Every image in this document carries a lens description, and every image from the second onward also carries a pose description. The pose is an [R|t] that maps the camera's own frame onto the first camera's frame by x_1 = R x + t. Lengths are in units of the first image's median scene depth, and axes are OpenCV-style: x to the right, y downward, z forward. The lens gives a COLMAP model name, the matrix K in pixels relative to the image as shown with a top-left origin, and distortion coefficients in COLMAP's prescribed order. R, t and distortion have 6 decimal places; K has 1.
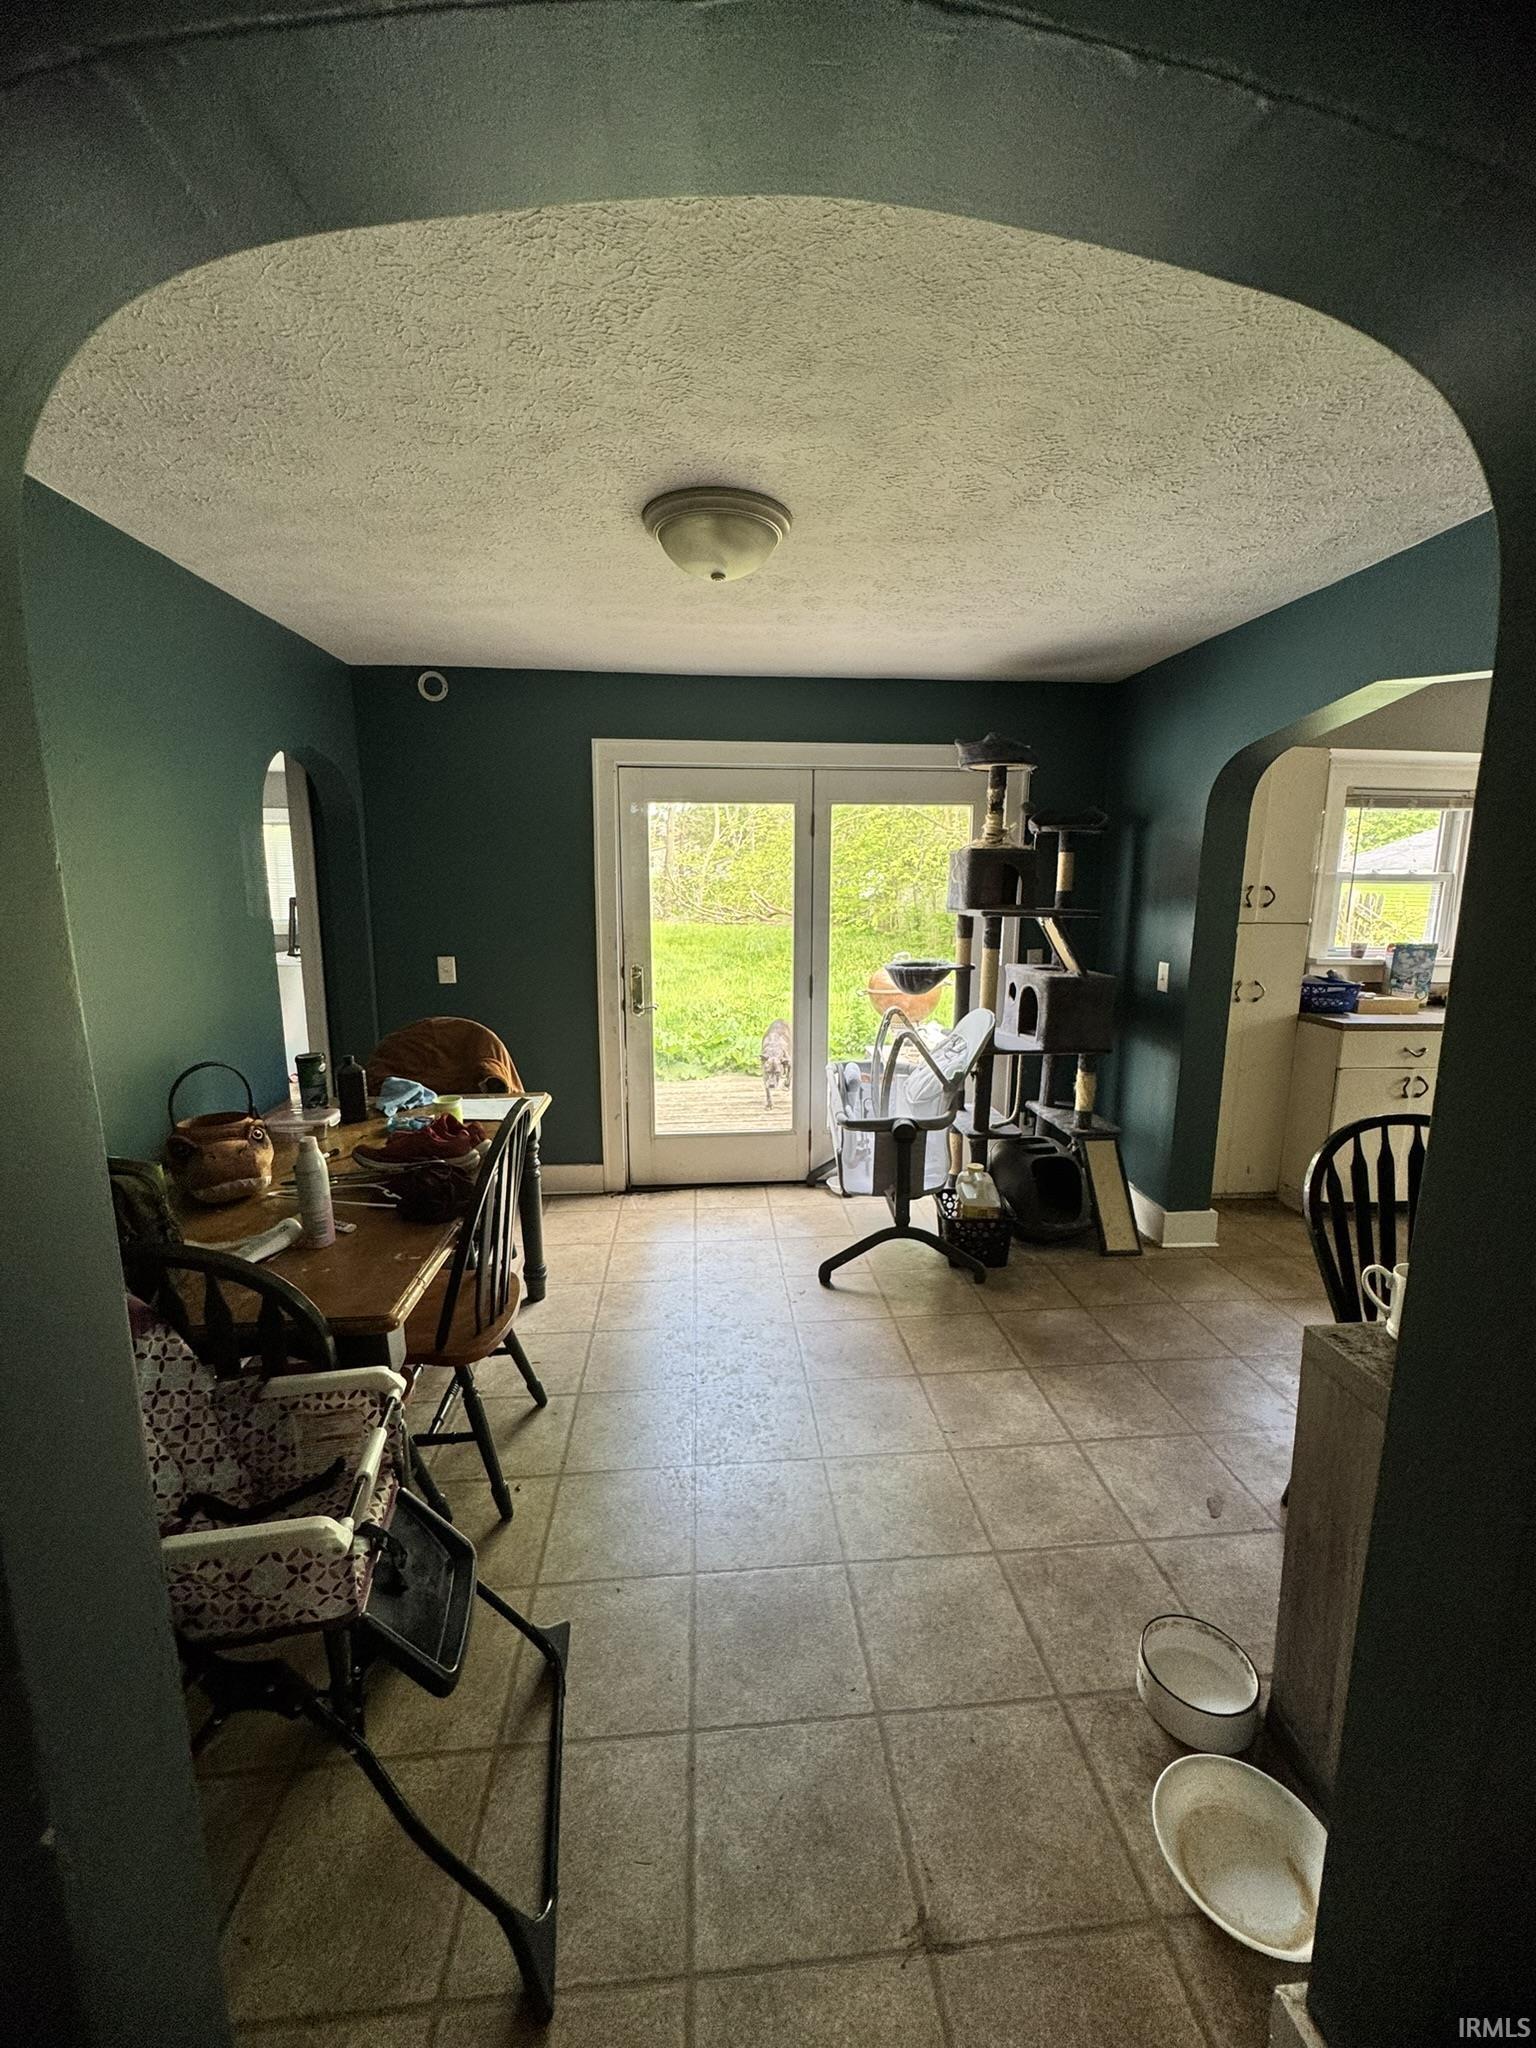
lens RADIAL K [[818.7, 0, 768.0], [0, 818.7, 1024.0], [0, 0, 1]] dist [-0.001930, -0.000050]
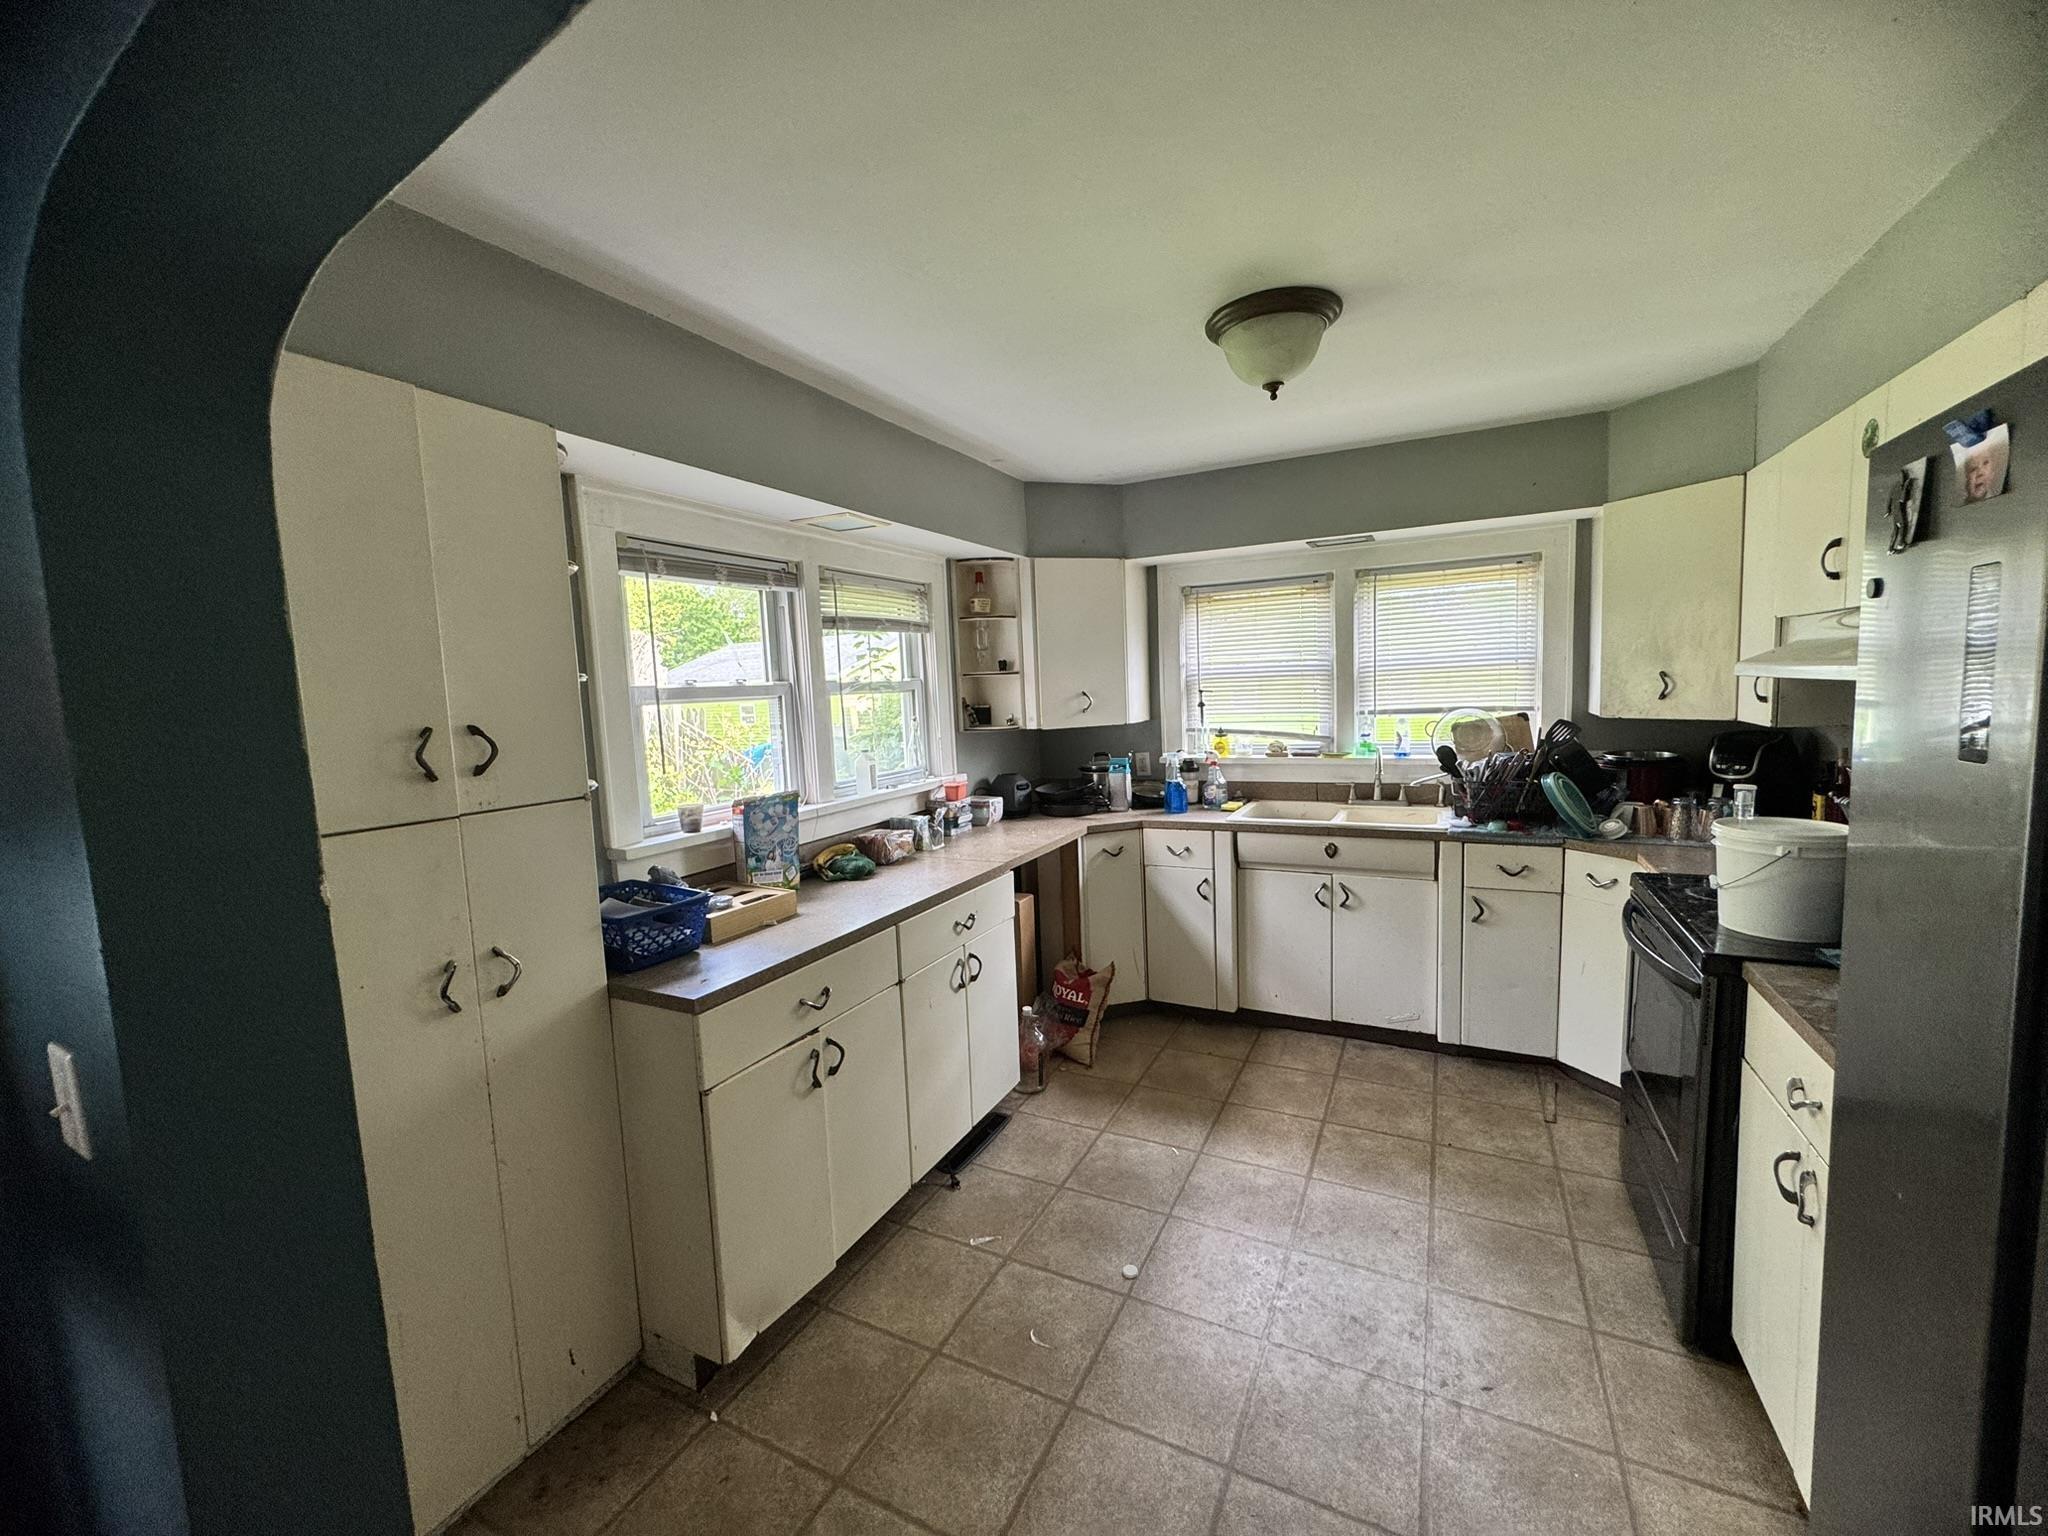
lens RADIAL K [[818.7, 0, 1024.0], [0, 818.7, 768.0], [0, 0, 1]] dist [-0.001930, -0.000050]
pose [[0.526699, -0.117637, 0.841873, 0.372255], [0.190207, 0.981576, 0.018159, -0.093207], [-0.828498, 0.150566, 0.539370, 0.500061]]
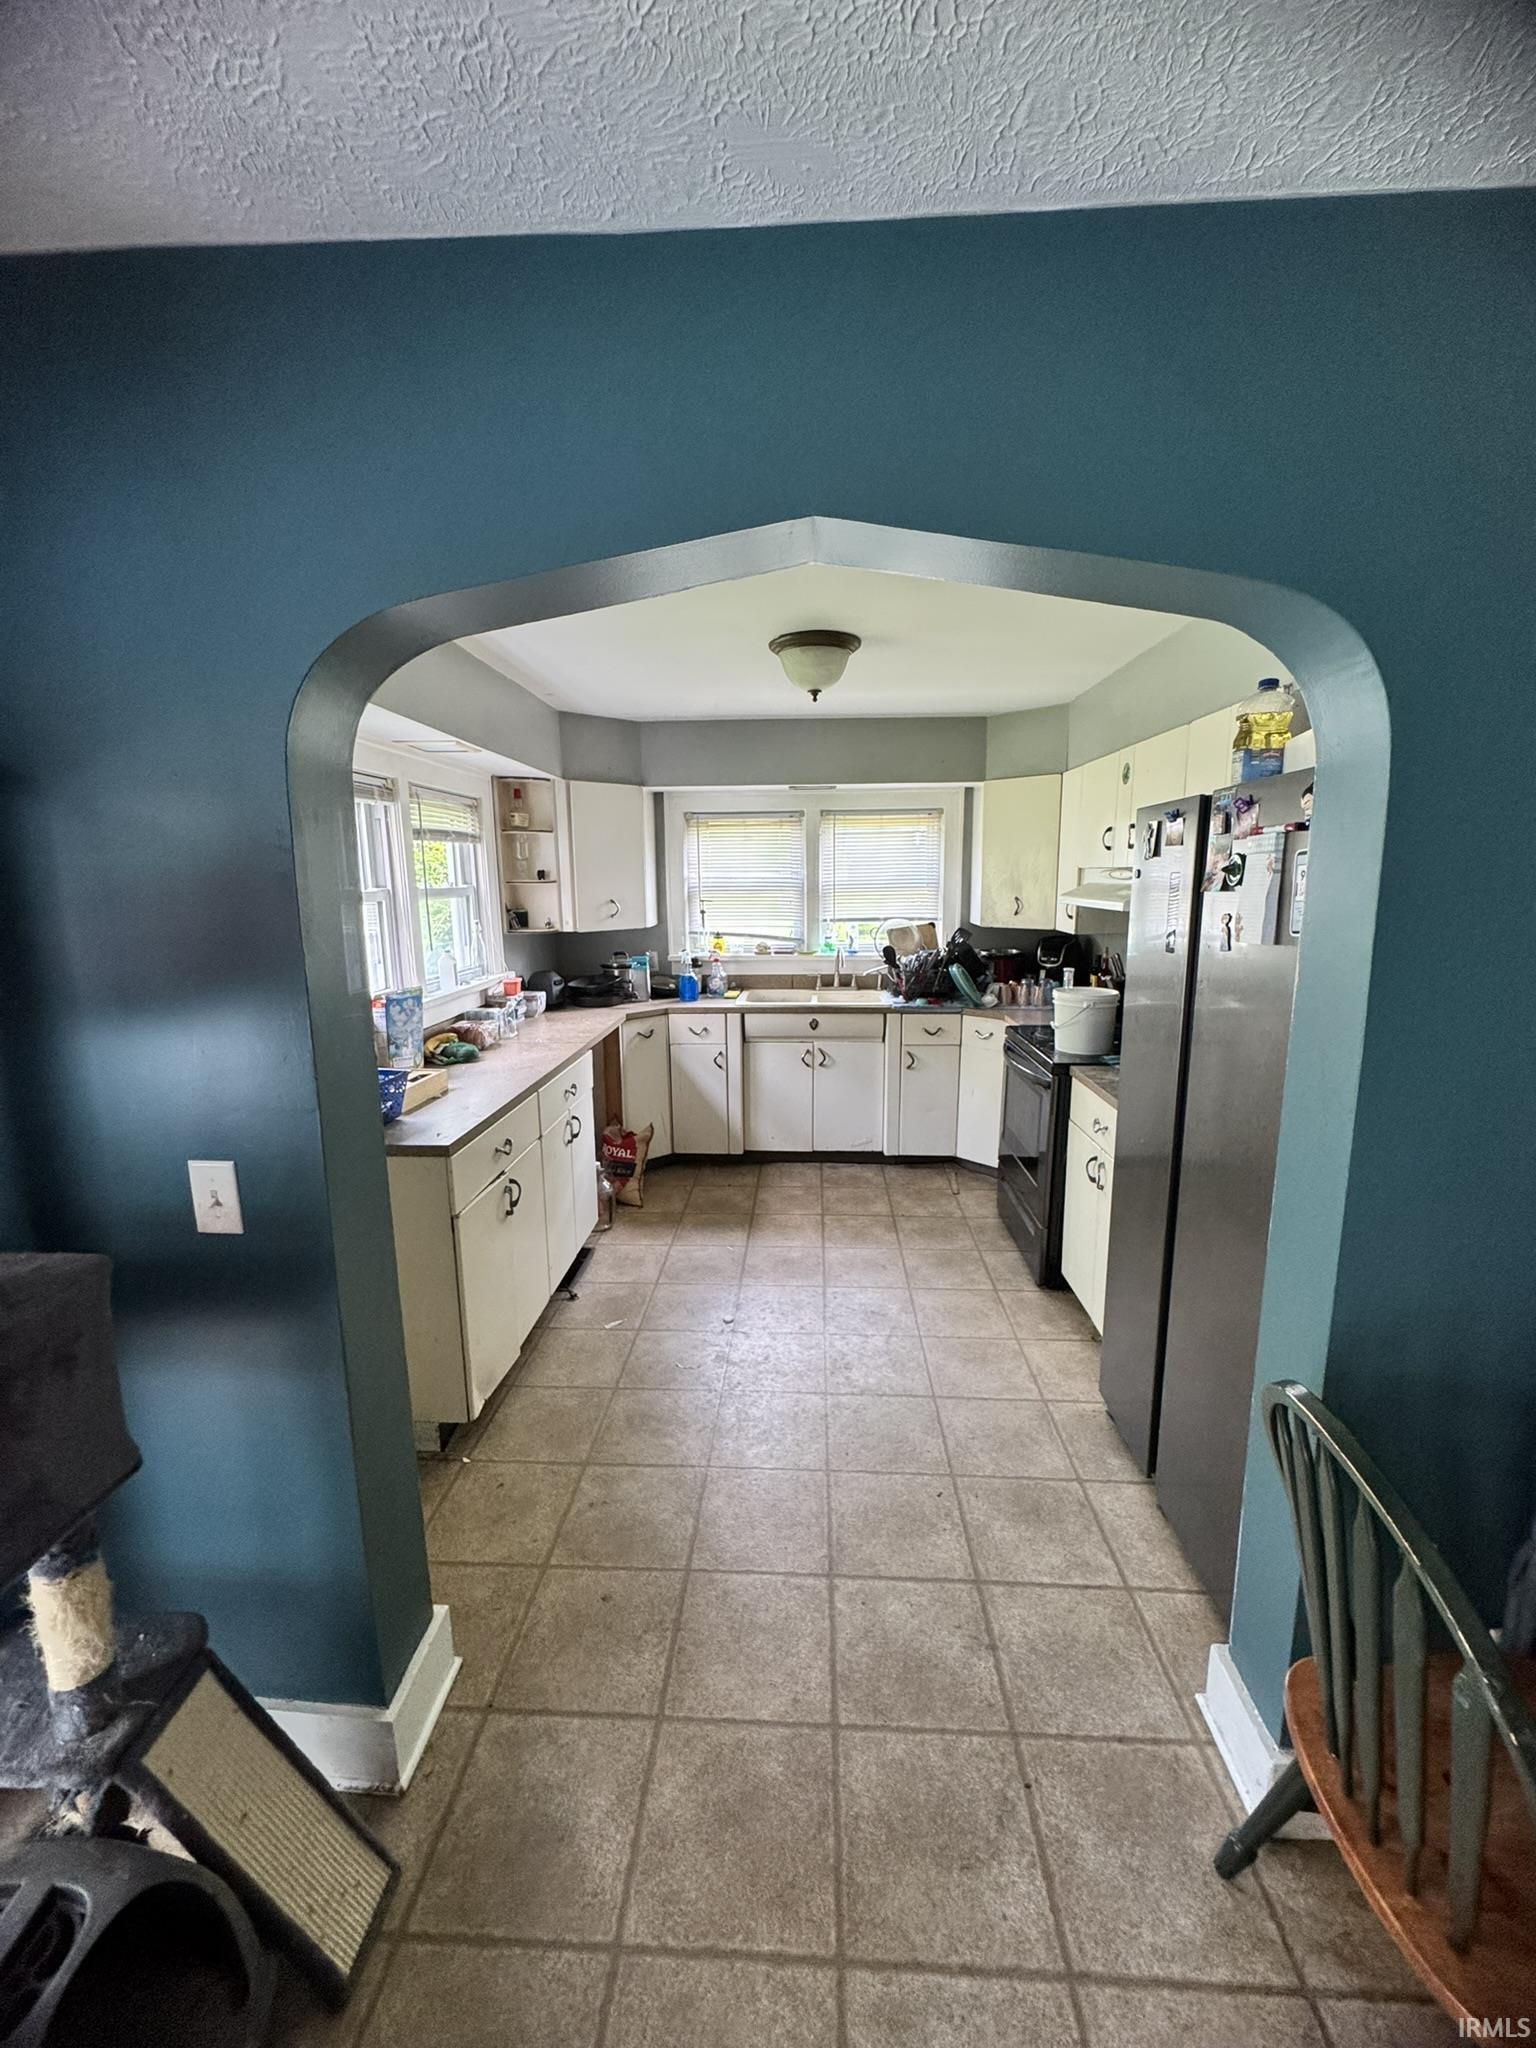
lens RADIAL K [[818.7, 0, 768.0], [0, 818.7, 1024.0], [0, 0, 1]] dist [-0.001930, -0.000050]
pose [[0.134746, -0.188760, 0.972735, 0.141108], [0.178786, 0.970207, 0.163504, -0.129214], [-0.974617, 0.151880, 0.164479, 0.577532]]
